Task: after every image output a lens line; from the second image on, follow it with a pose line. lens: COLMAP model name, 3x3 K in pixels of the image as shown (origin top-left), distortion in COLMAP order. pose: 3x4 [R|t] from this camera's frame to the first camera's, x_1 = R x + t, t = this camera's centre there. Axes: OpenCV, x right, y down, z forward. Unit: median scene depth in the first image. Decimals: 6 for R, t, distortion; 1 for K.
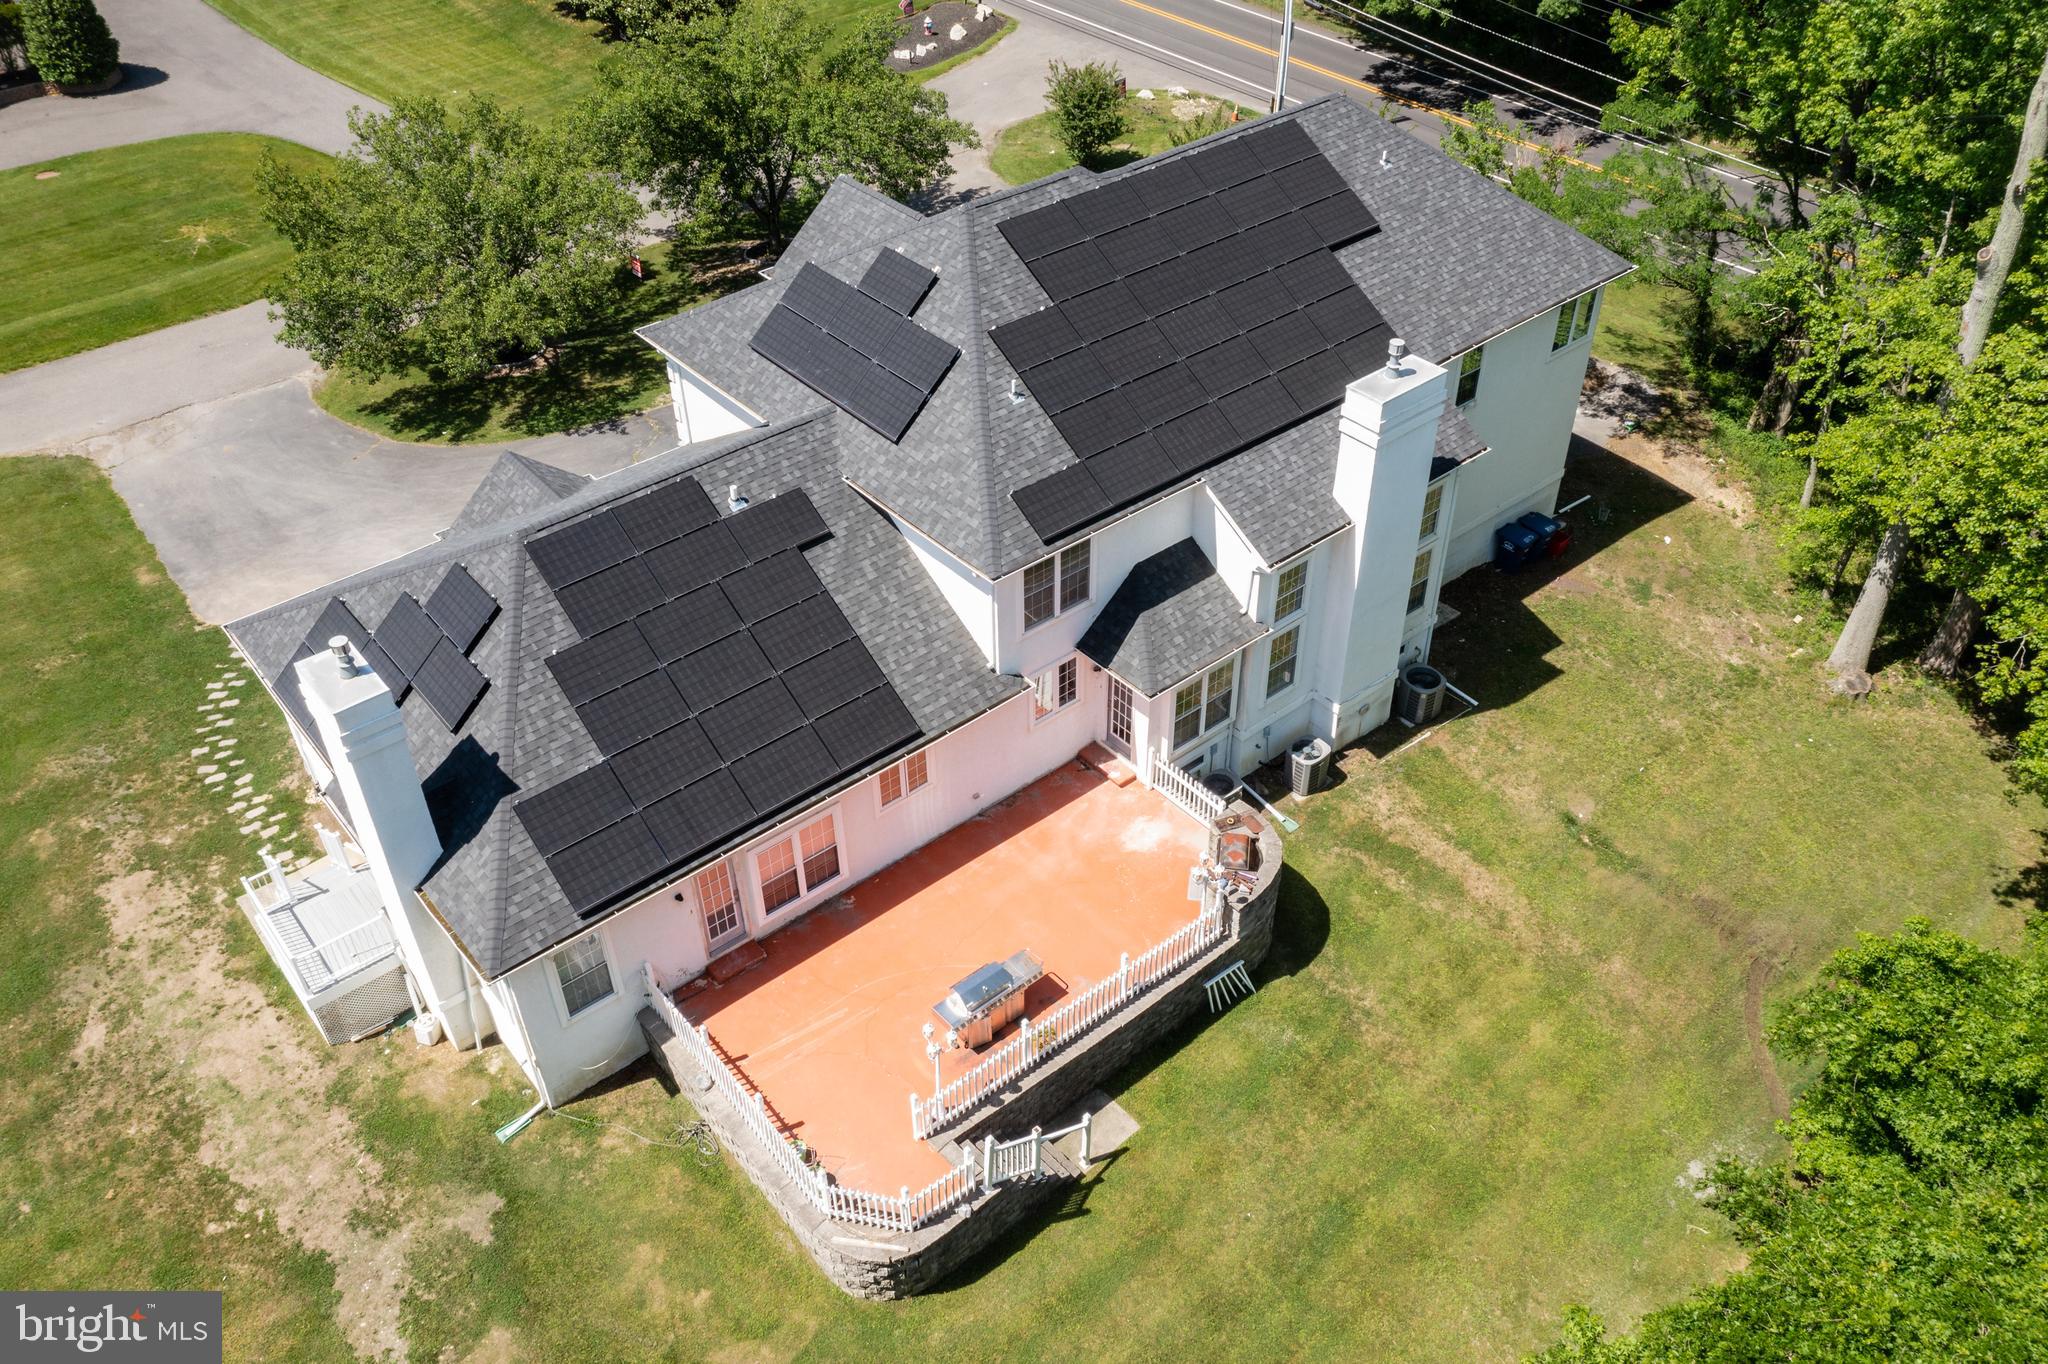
lens RADIAL K [[1613.9, 0, 1024.0], [0, 1613.9, 682.0], [0, 0, 1]] dist [-0.019781, 0.040915]
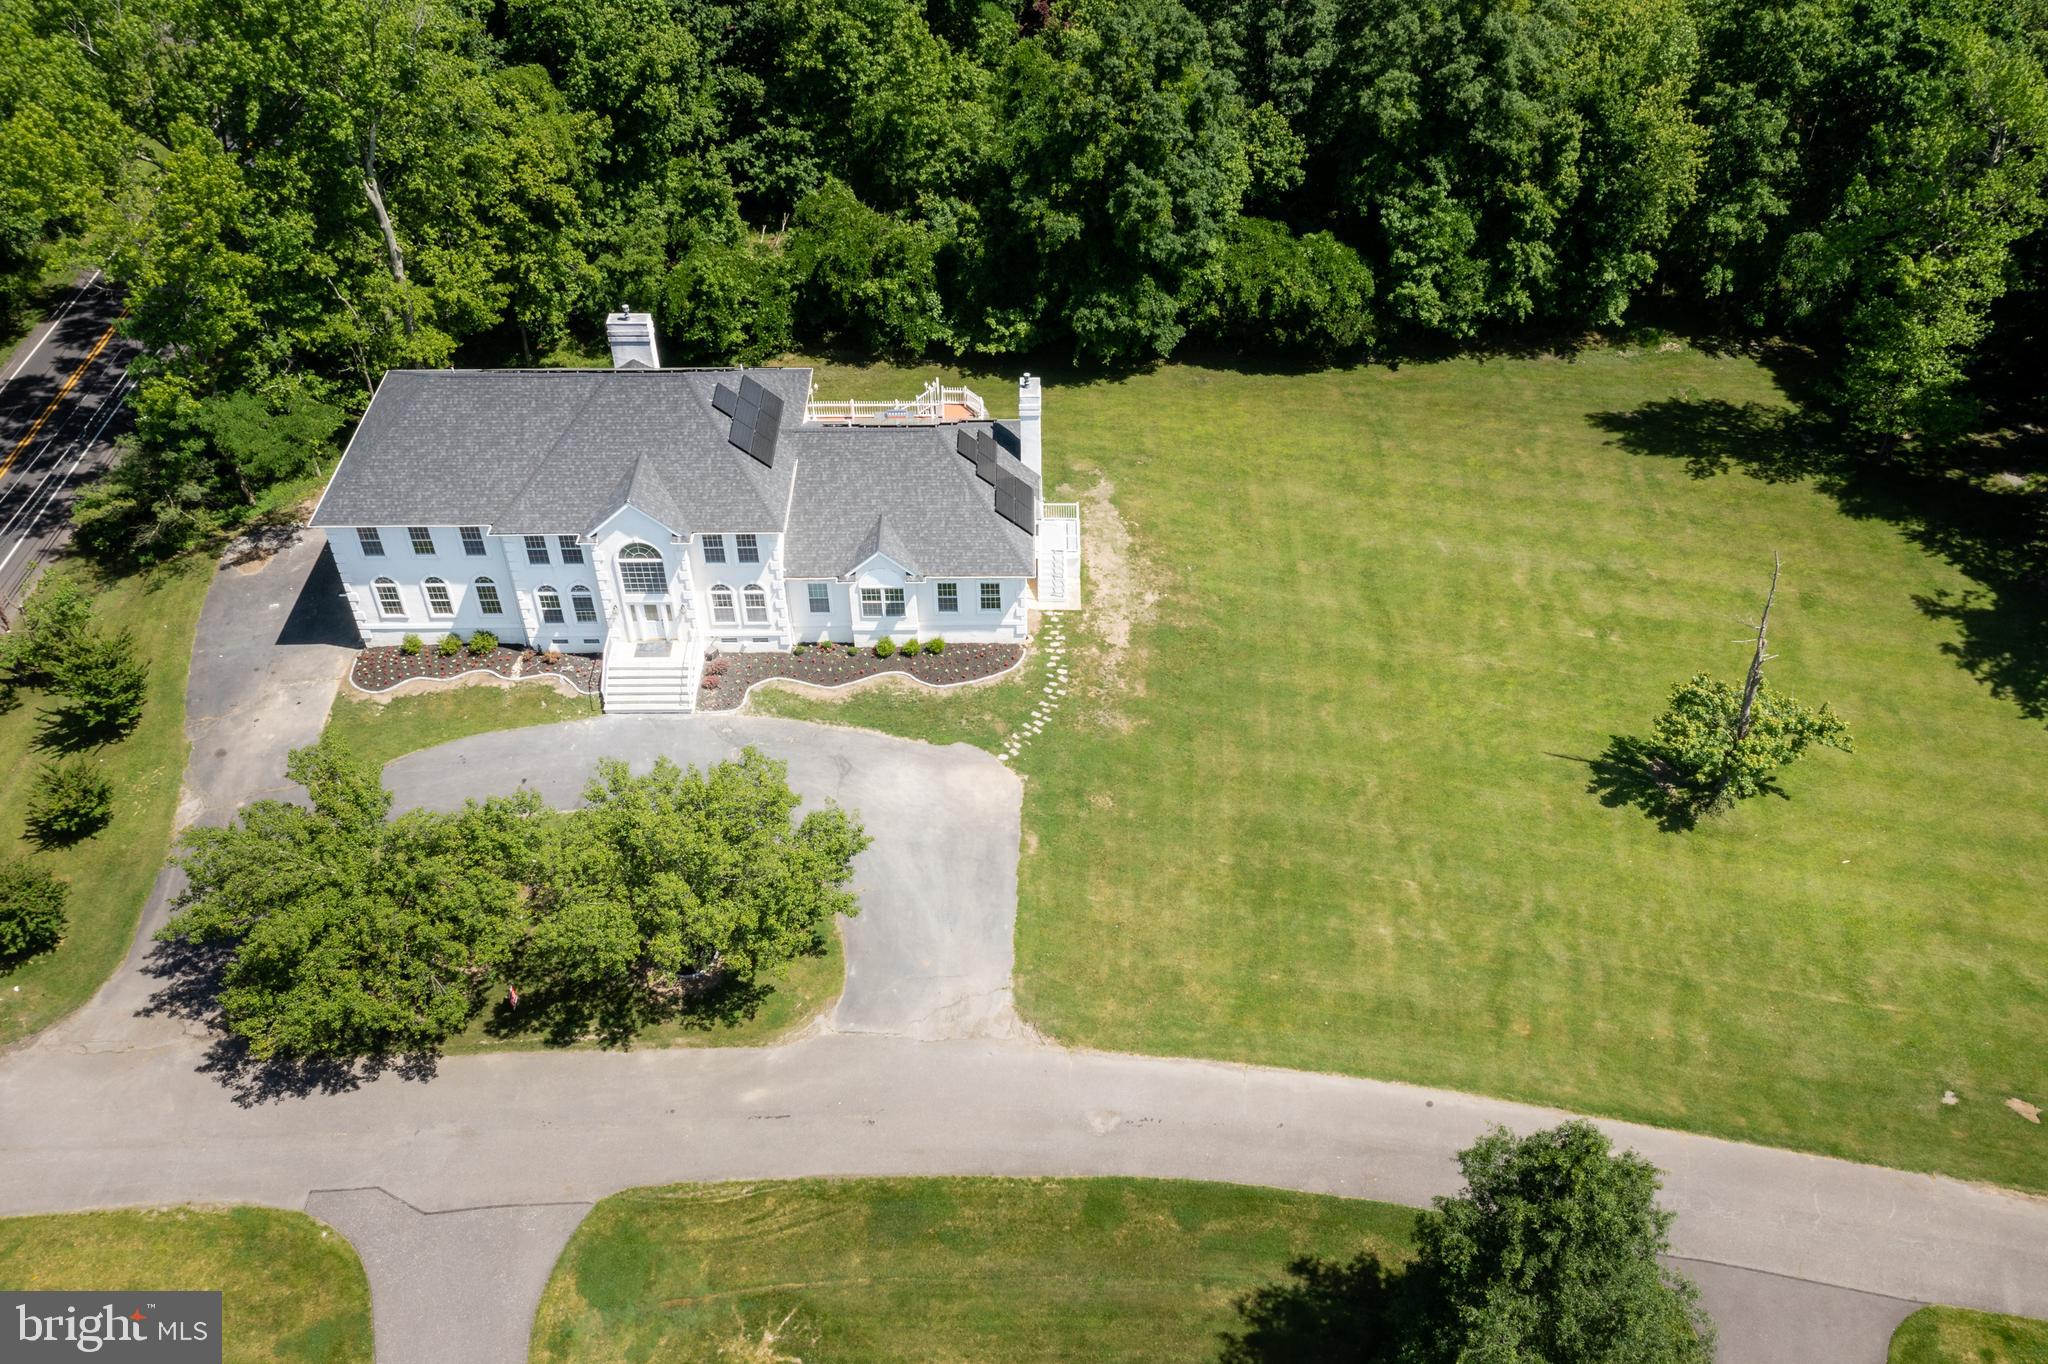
lens RADIAL K [[1735.4, 0, 1062.4], [0, 1735.4, 718.6], [0, 0, 1]] dist [-0.030740, 0.116883]
pose [[-0.779194, -0.419524, 0.465679, -1.738071], [0.399790, 0.239548, 0.884751, -2.076333], [-0.482727, 0.875566, -0.018932, 1.244067]]
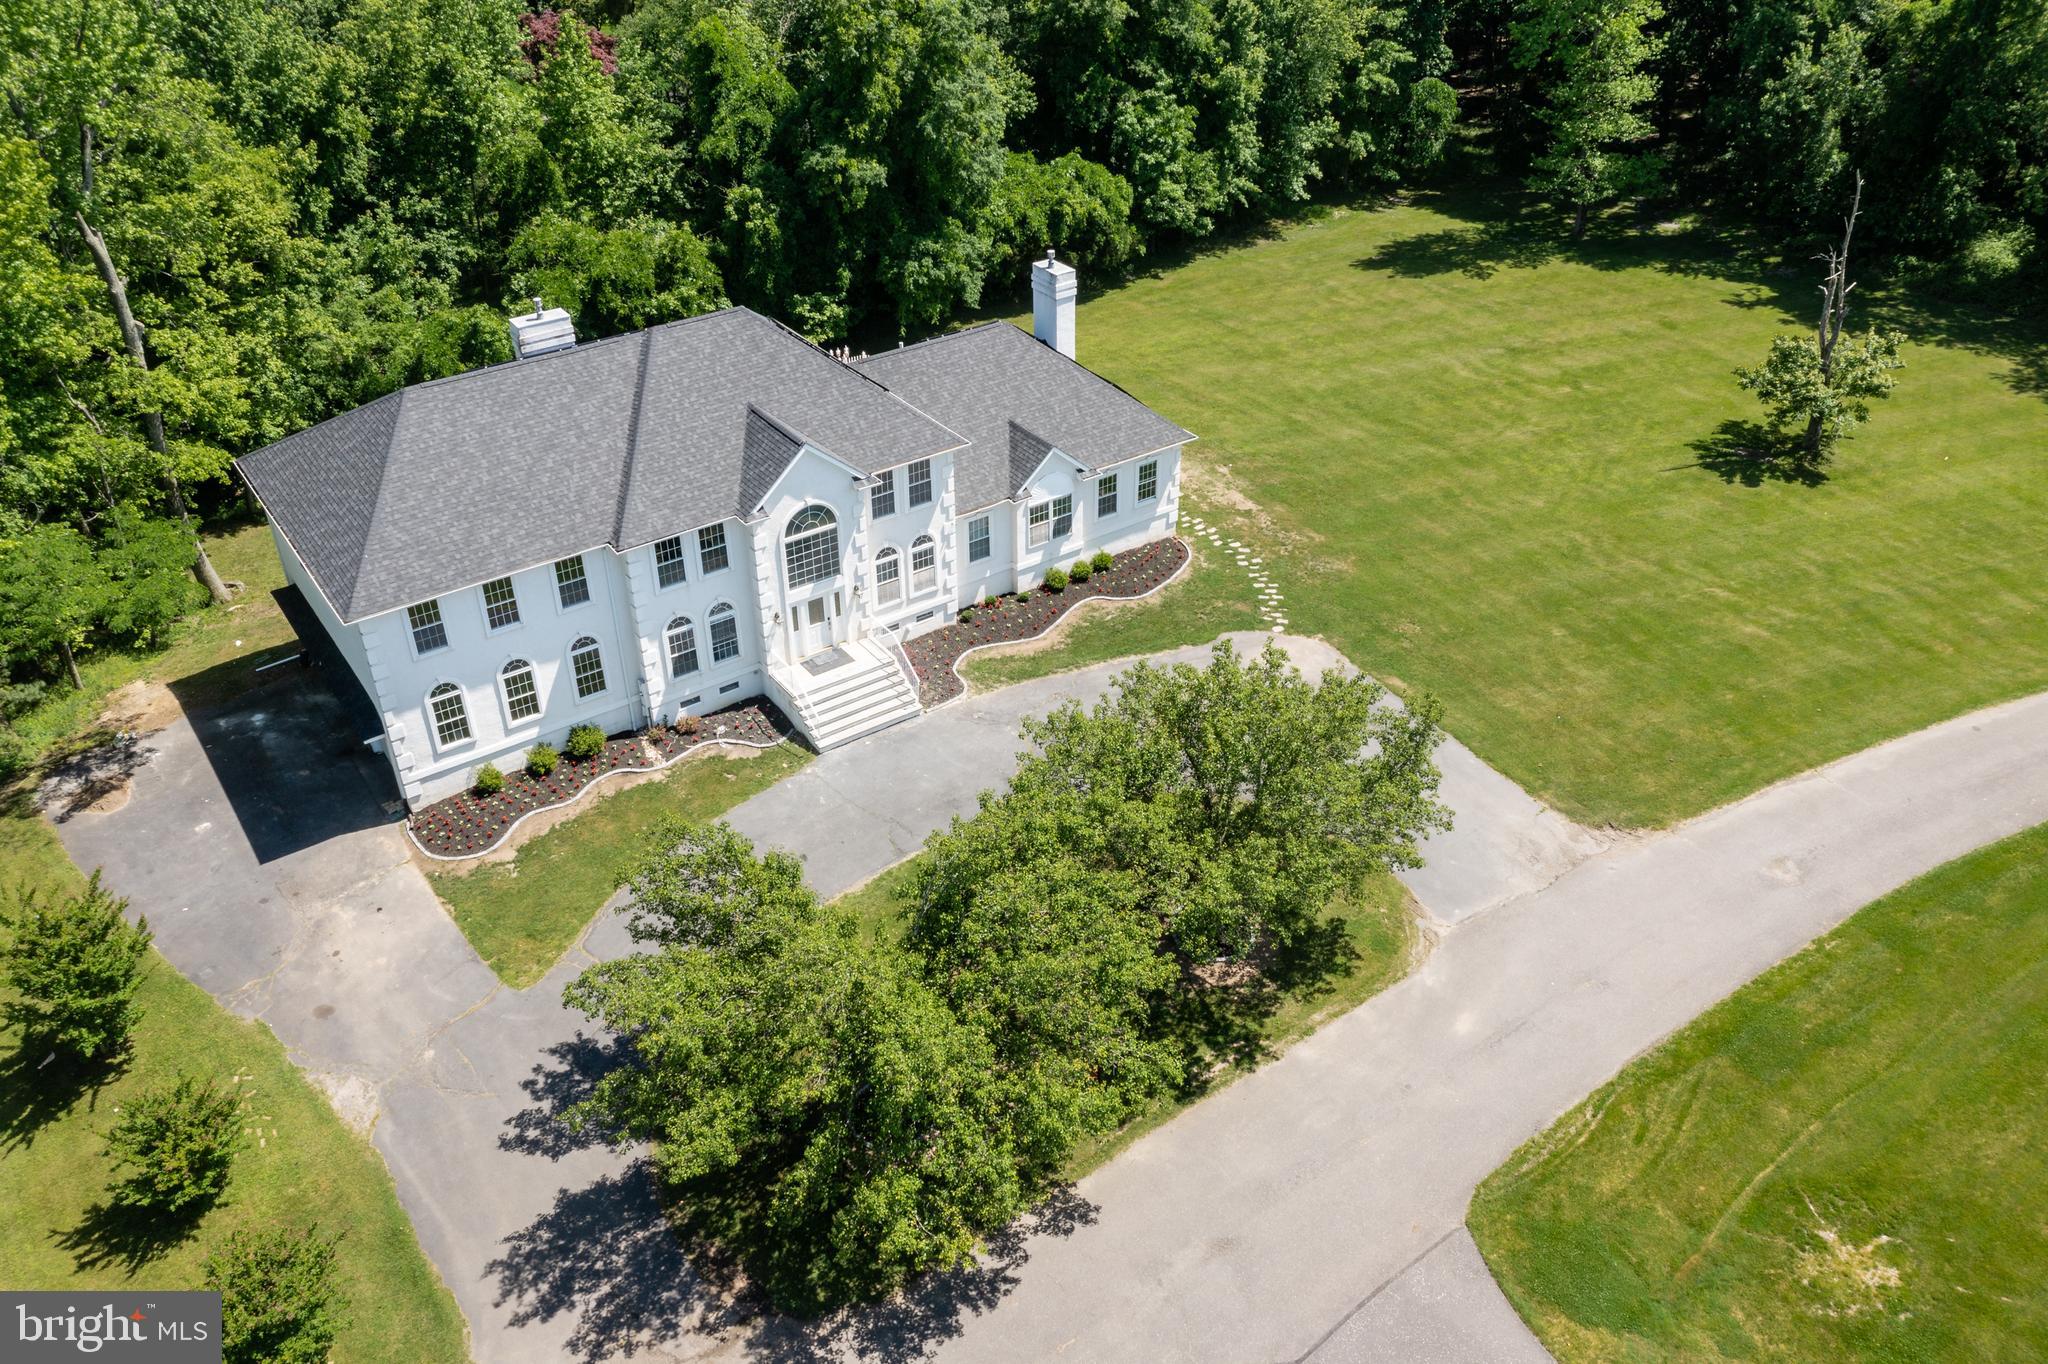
lens RADIAL K [[1606.5, 0, 1016.3], [0, 1606.5, 682.8], [0, 0, 1]] dist [-0.034726, 0.093505]
pose [[-0.996583, -0.029814, 0.077033, -0.462495], [0.065210, 0.288462, 0.955268, -1.766136], [-0.050702, 0.957027, -0.285532, 1.872267]]
